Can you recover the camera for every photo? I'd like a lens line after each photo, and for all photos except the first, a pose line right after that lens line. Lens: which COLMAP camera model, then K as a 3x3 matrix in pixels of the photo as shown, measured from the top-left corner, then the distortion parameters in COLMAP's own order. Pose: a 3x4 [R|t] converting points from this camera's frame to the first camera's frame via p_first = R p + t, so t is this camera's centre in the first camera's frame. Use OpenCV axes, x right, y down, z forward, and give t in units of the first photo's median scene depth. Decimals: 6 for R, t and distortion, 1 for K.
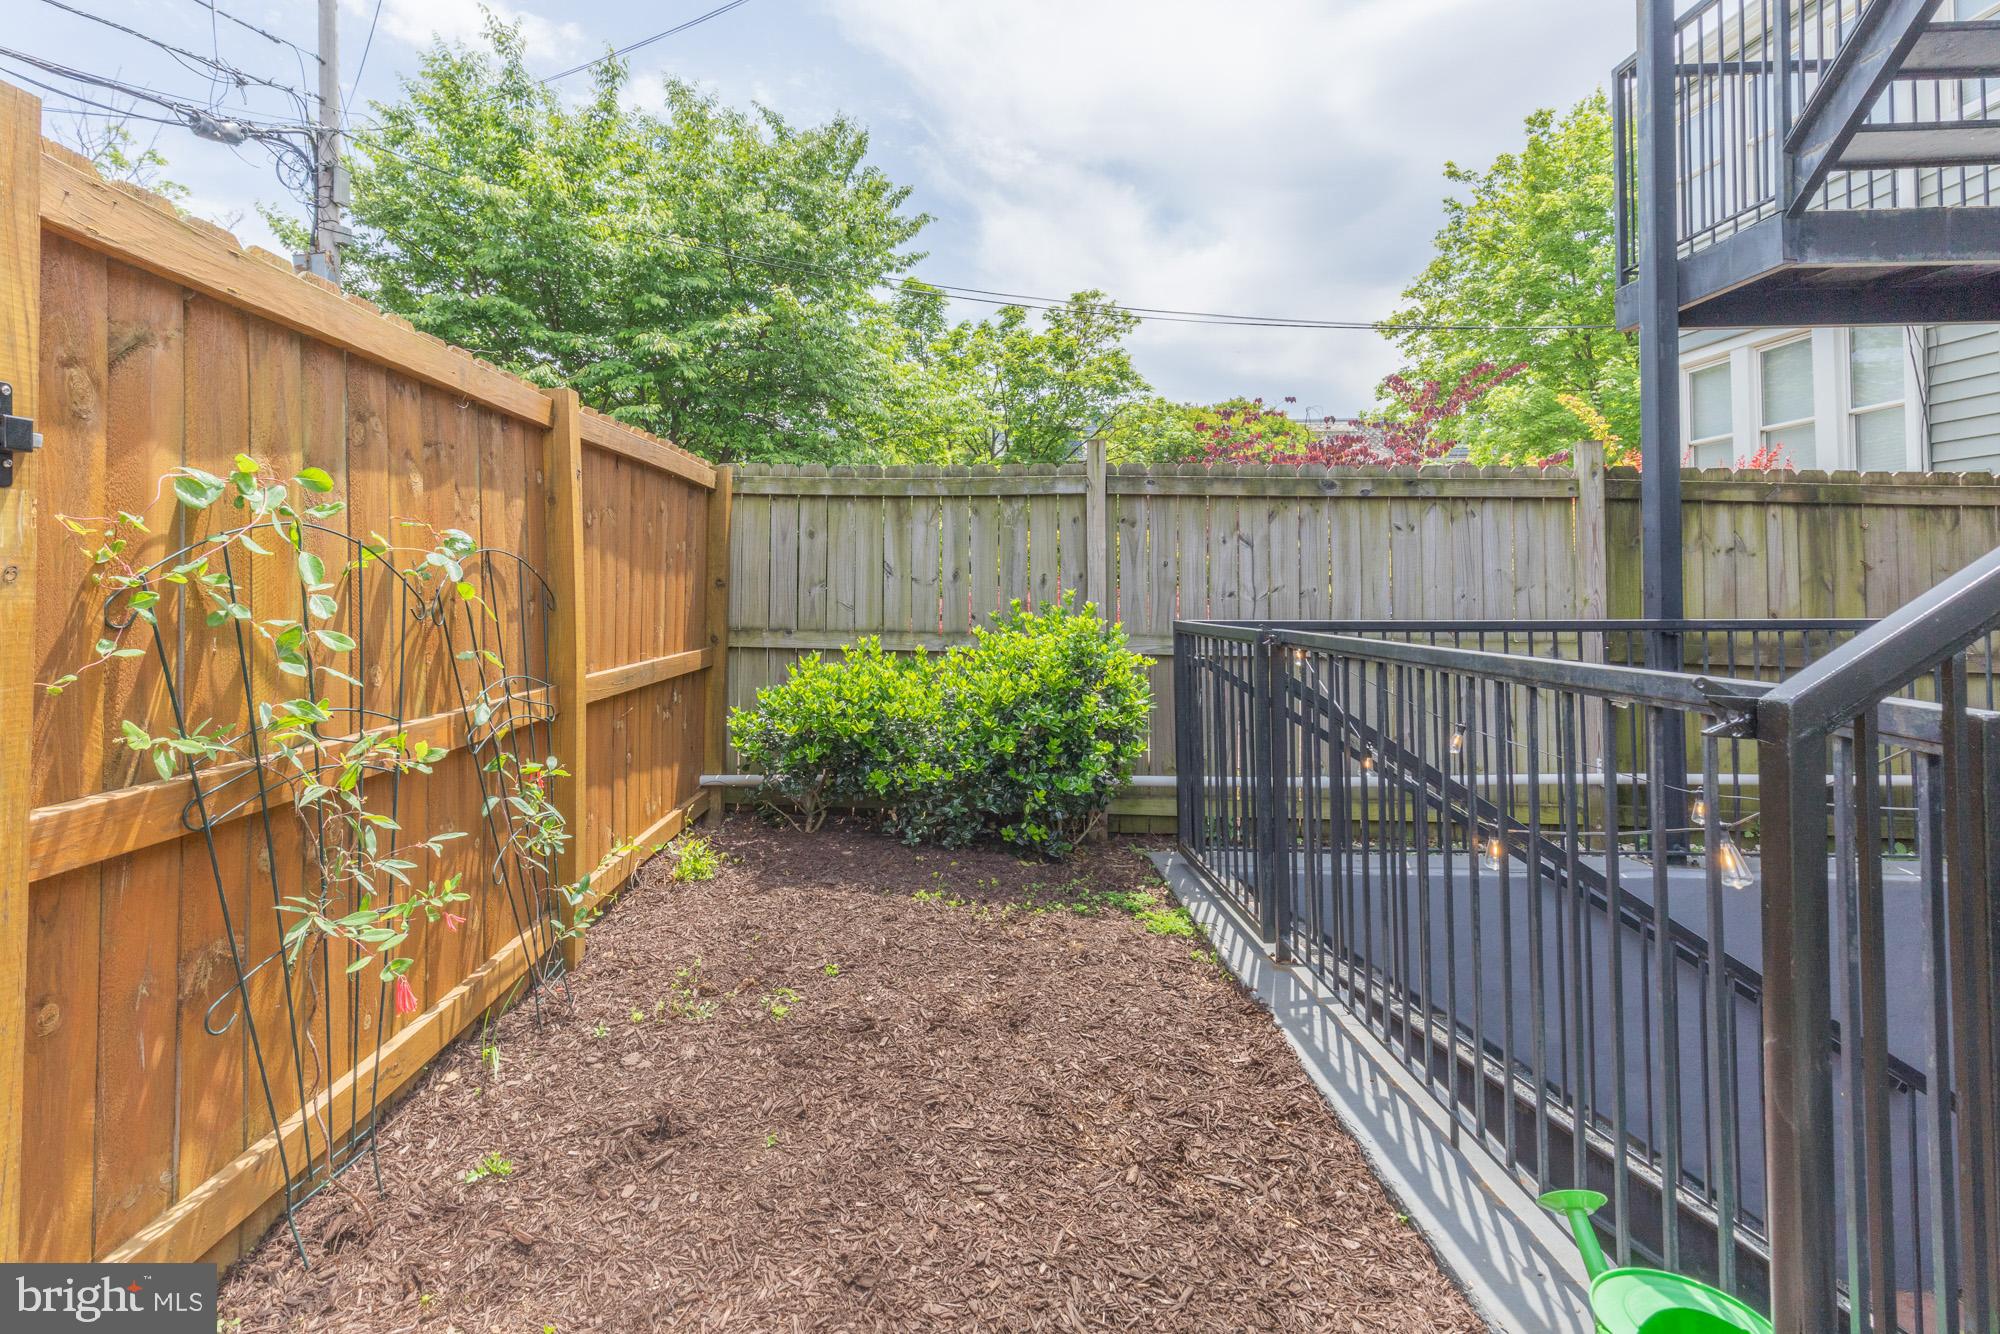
lens RADIAL K [[962.3, 0, 908.7], [0, 962.3, 573.8], [0, 0, 1]] dist [0.019057, 0.000458]
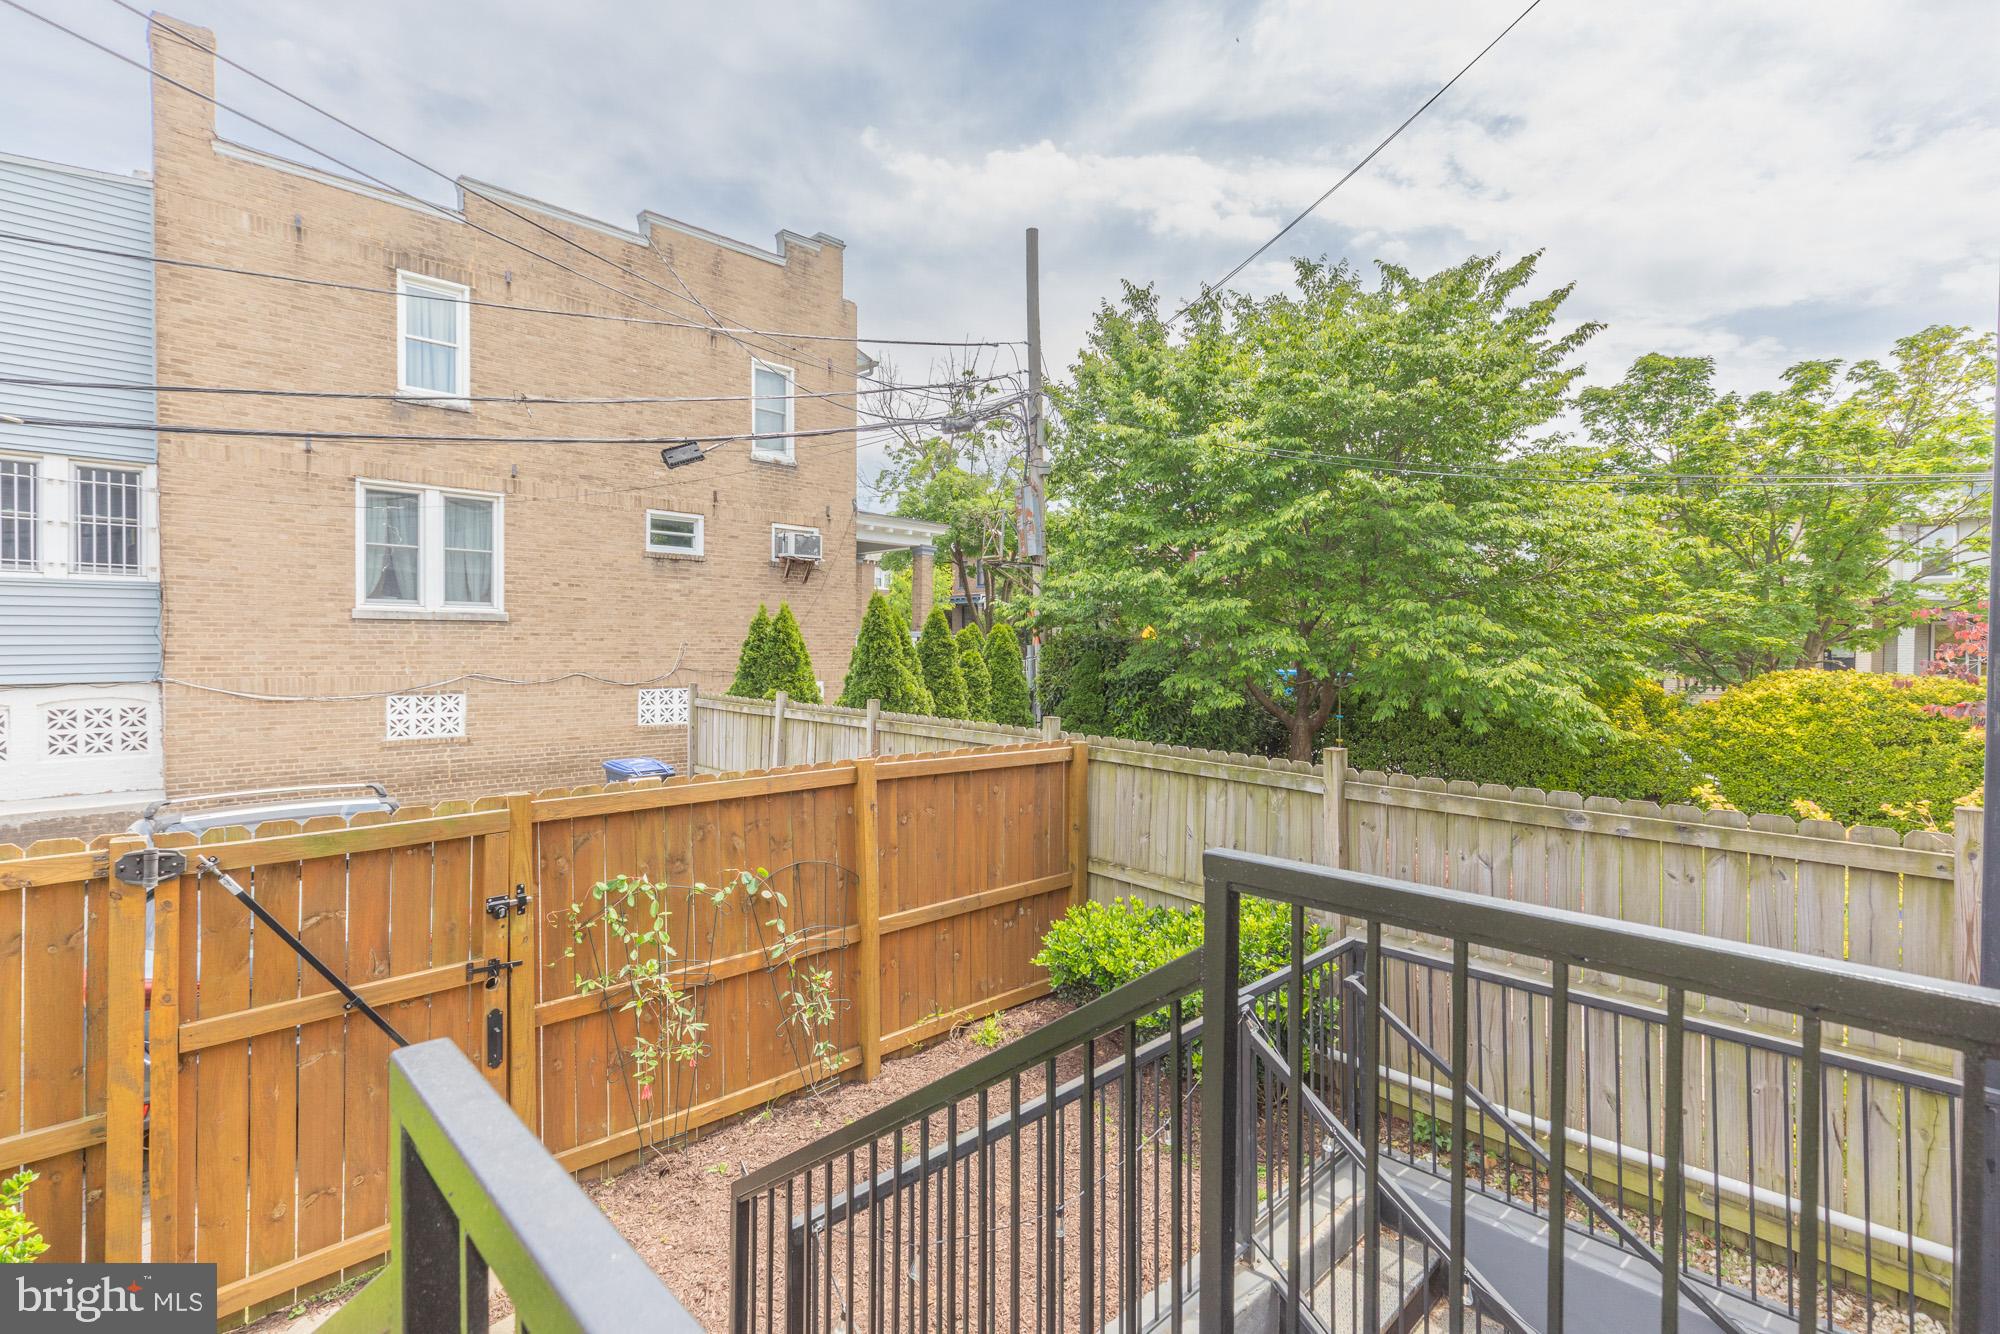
lens RADIAL K [[927.6, 0, 986.0], [0, 927.6, 659.9], [0, 0, 1]] dist [0.003665, 0.000004]
pose [[0.715544, 0.016577, -0.698371, 0.661203], [0.009611, 0.999390, 0.033569, -0.285679], [0.698501, -0.030733, 0.714948, -0.040796]]
